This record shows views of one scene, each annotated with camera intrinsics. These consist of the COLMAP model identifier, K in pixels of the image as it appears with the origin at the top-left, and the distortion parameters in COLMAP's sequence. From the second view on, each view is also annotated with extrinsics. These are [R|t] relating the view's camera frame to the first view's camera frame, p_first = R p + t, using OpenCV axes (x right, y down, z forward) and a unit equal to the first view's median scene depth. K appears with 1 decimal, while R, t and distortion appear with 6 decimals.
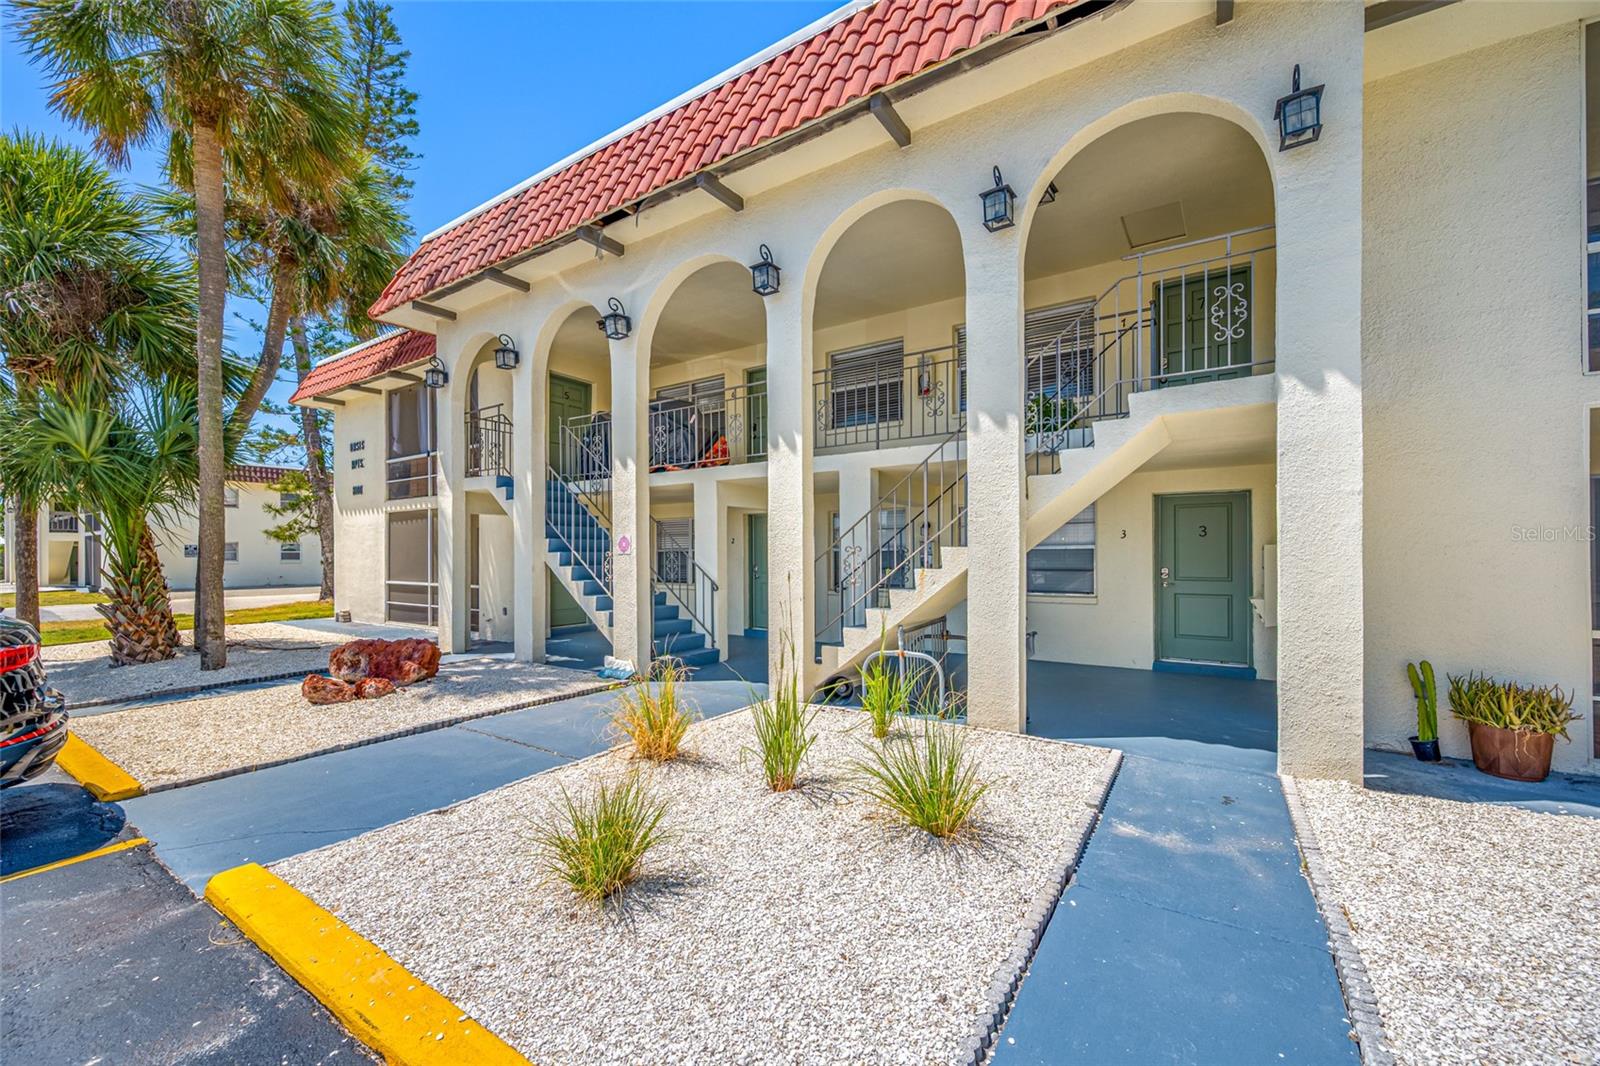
lens RADIAL K [[629.0, 0, 804.3], [0, 629.0, 546.0], [0, 0, 1]] dist [0.002260, -0.000759]
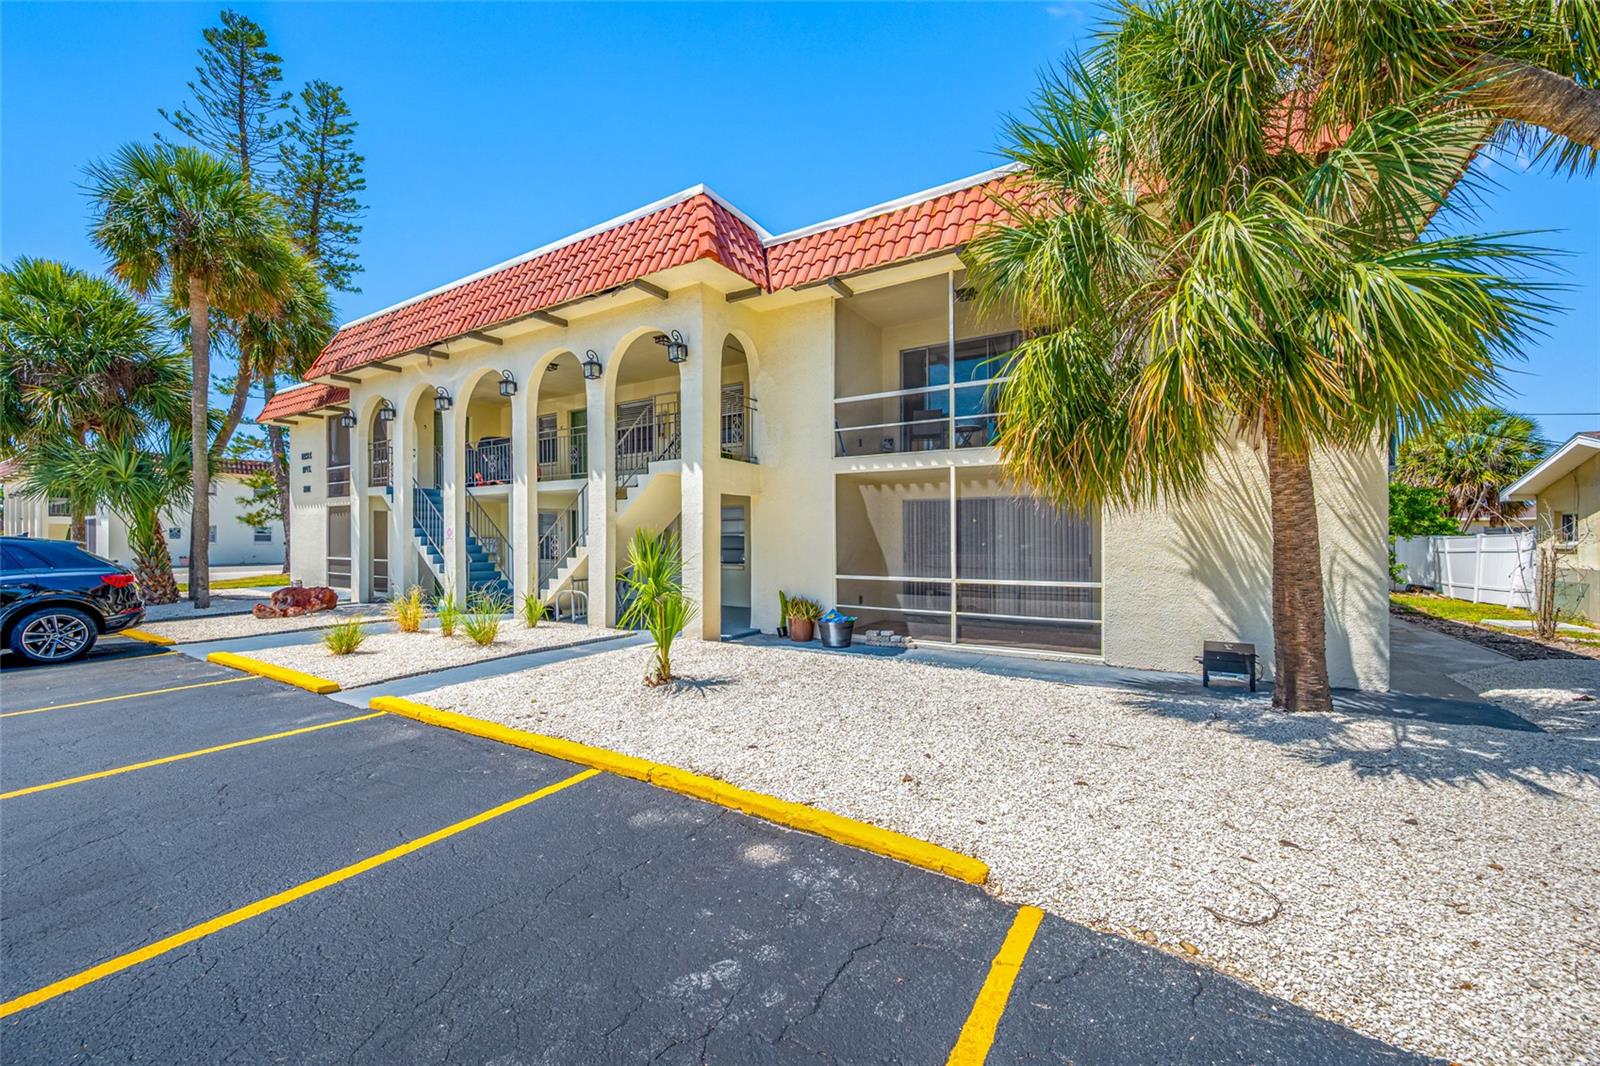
lens RADIAL K [[629.0, 0, 789.7], [0, 629.0, 535.2], [0, 0, 1]] dist [0.002260, -0.000759]
pose [[0.999972, 0.004345, 0.006143, 0.449263], [-0.004404, 0.999945, 0.009557, -0.011493], [-0.006101, -0.009584, 0.999935, -0.501726]]
